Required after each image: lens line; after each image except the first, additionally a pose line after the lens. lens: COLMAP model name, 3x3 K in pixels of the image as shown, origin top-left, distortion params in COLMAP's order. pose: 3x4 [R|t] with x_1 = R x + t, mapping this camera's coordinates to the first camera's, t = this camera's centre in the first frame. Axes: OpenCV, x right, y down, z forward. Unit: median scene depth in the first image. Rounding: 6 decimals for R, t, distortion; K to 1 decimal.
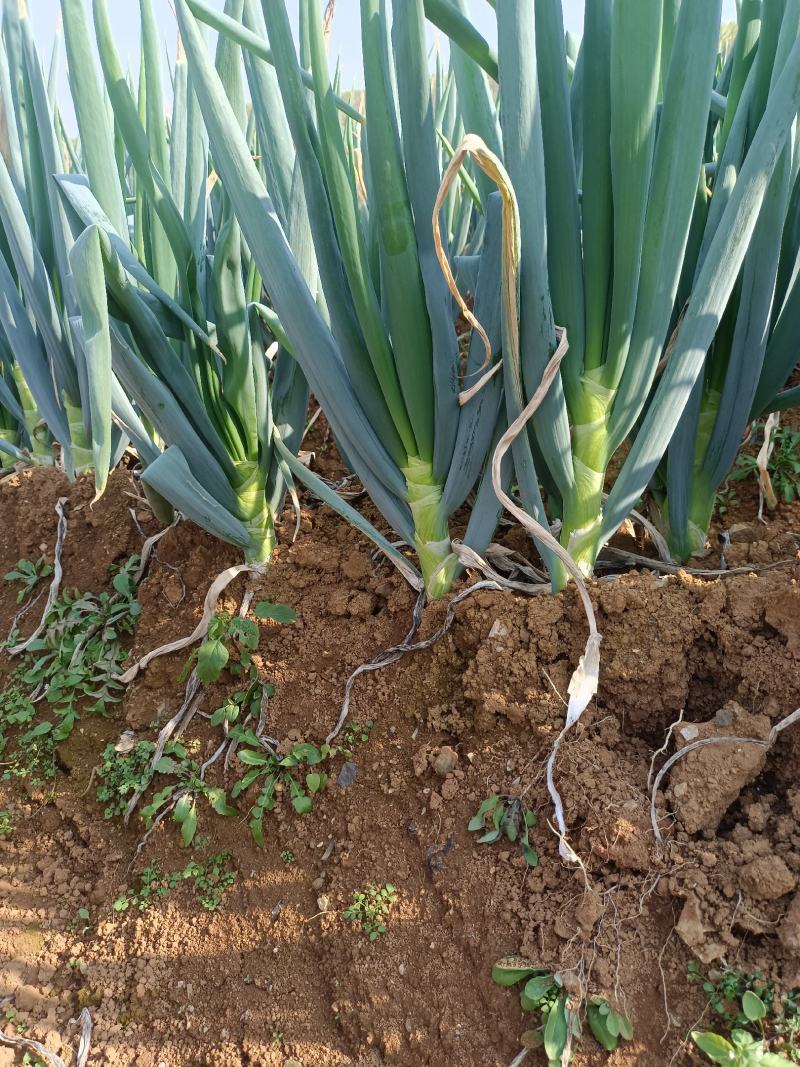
lens RADIAL K [[836.9, 0, 412.5], [0, 836.9, 533.3], [0, 0, 1]] dist [0.084360, -0.141678]
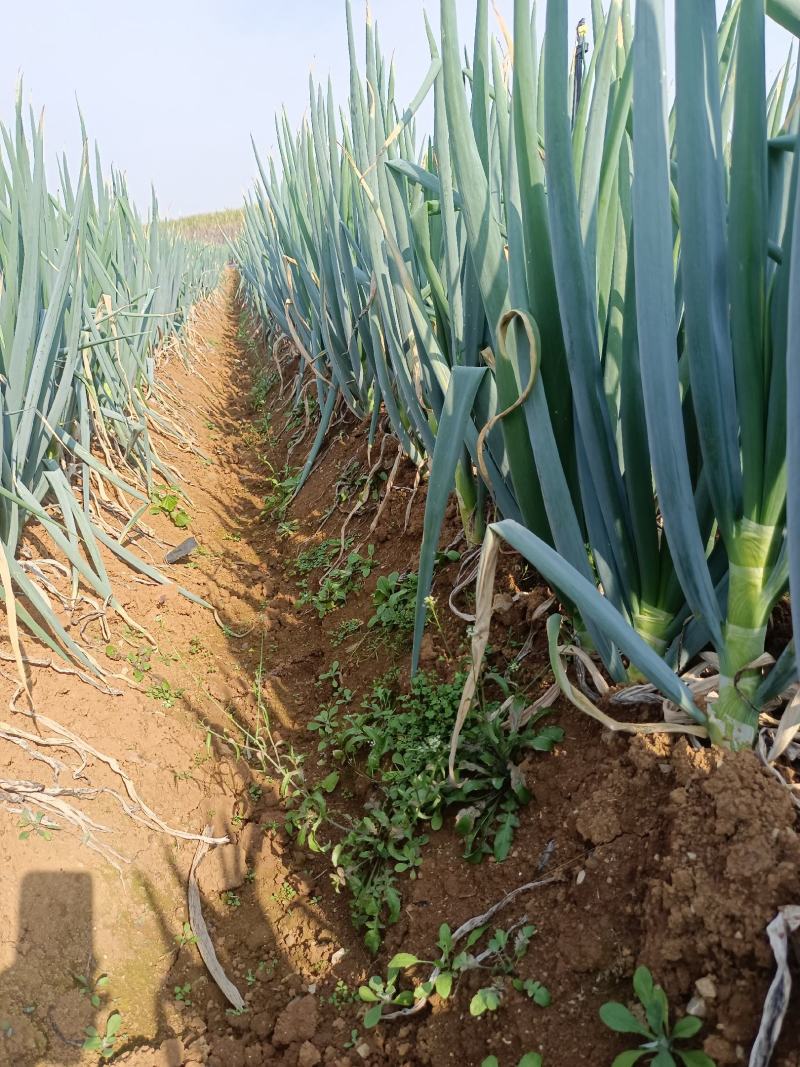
lens RADIAL K [[836.9, 0, 412.5], [0, 836.9, 533.3], [0, 0, 1]] dist [0.084360, -0.141678]
pose [[0.791492, 0.219034, -0.570583, -0.369657], [-0.232083, 0.971361, 0.050947, -0.184892], [0.565401, 0.092099, 0.819658, 0.578557]]
